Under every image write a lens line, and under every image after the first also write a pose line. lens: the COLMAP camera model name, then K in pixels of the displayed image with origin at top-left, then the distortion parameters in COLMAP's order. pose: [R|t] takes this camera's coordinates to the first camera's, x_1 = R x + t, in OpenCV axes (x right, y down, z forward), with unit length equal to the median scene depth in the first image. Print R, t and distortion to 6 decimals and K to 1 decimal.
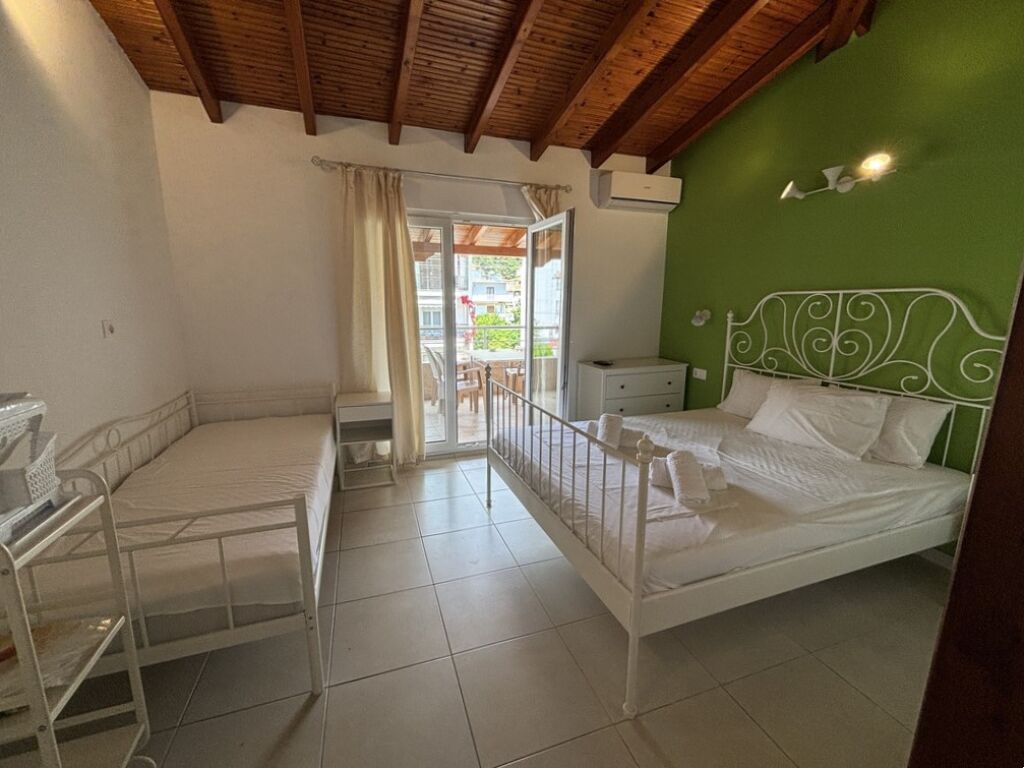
lens RADIAL K [[422.7, 0, 509.6], [0, 422.7, 382.2], [0, 0, 1]] dist [0.007137, -0.000036]
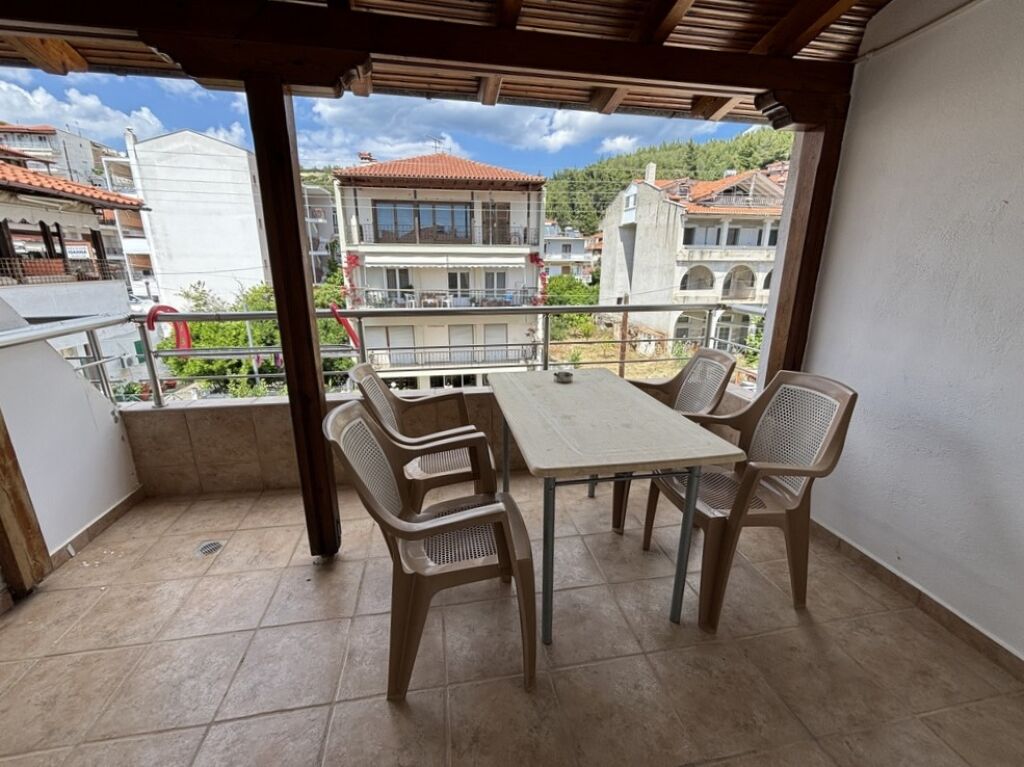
lens RADIAL K [[422.7, 0, 509.6], [0, 422.7, 381.7], [0, 0, 1]] dist [0.007137, -0.000036]
pose [[0.985132, 0.045560, -0.165650, -0.052371], [-0.030978, 0.995498, 0.089576, -0.216116], [0.168985, -0.083113, 0.982108, 1.306295]]
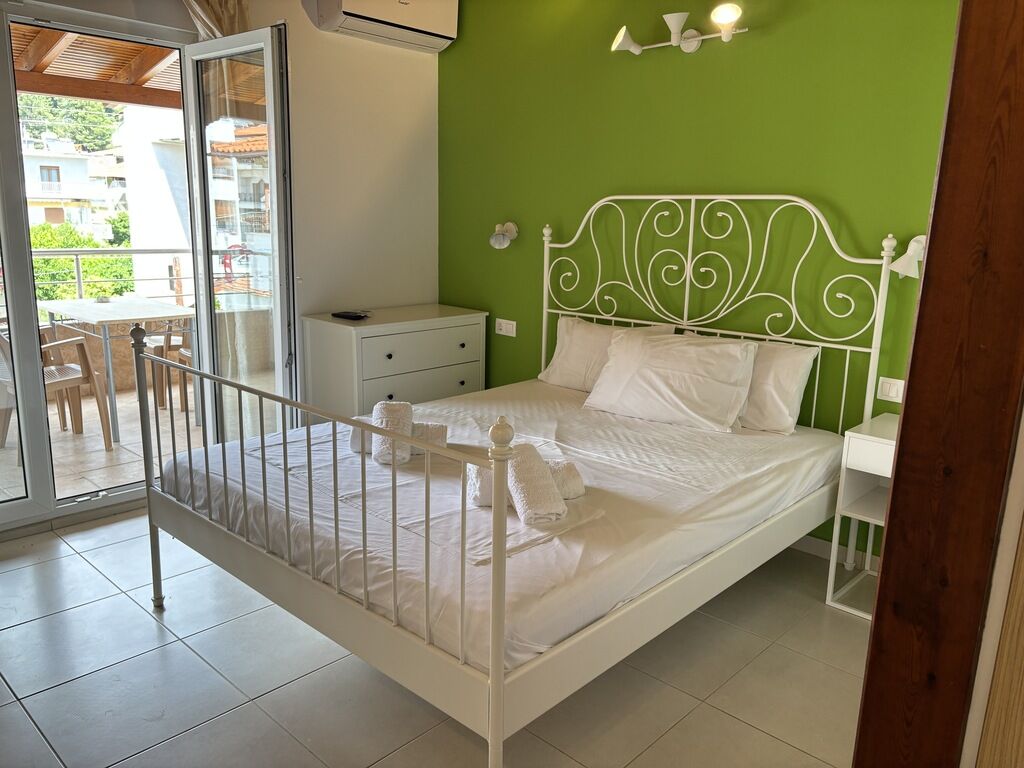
lens RADIAL K [[778.2, 0, 514.5], [0, 778.2, 377.0], [0, 0, 1]] dist [0.097282, -0.118416]
pose [[0.888071, -0.075798, 0.453415, -0.084551], [0.064126, 0.997096, 0.041088, 0.009570], [-0.455212, -0.007413, 0.890352, -0.019947]]
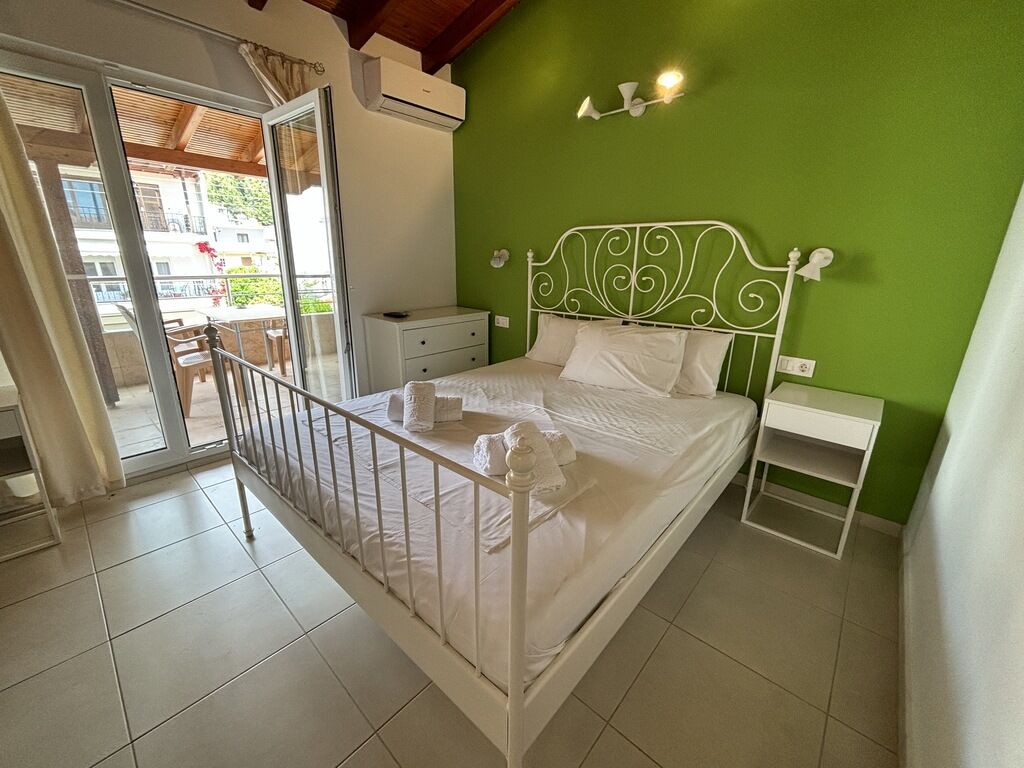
lens RADIAL K [[415.2, 0, 510.1], [0, 415.2, 381.3], [0, 0, 1]] dist [0.003130, -0.000072]
pose [[0.877969, -0.125679, 0.461926, 0.042972], [0.076564, 0.989367, 0.123660, -0.001576], [-0.472556, -0.073203, 0.878255, 0.269180]]
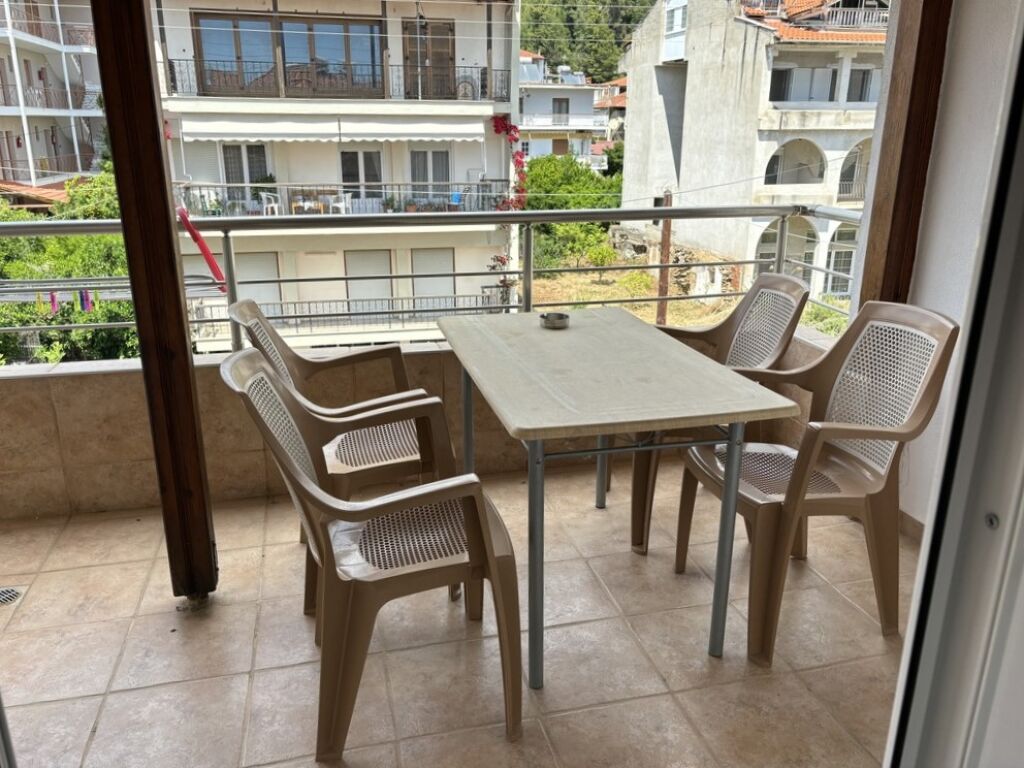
lens RADIAL K [[788.9, 0, 514.8], [0, 788.9, 382.8], [0, 0, 1]] dist [0.012342, -0.003867]
pose [[0.995045, 0.030554, -0.094615, -0.043683], [-0.019018, 0.992531, 0.120502, -0.201731], [0.097591, -0.118106, 0.988194, 1.192738]]
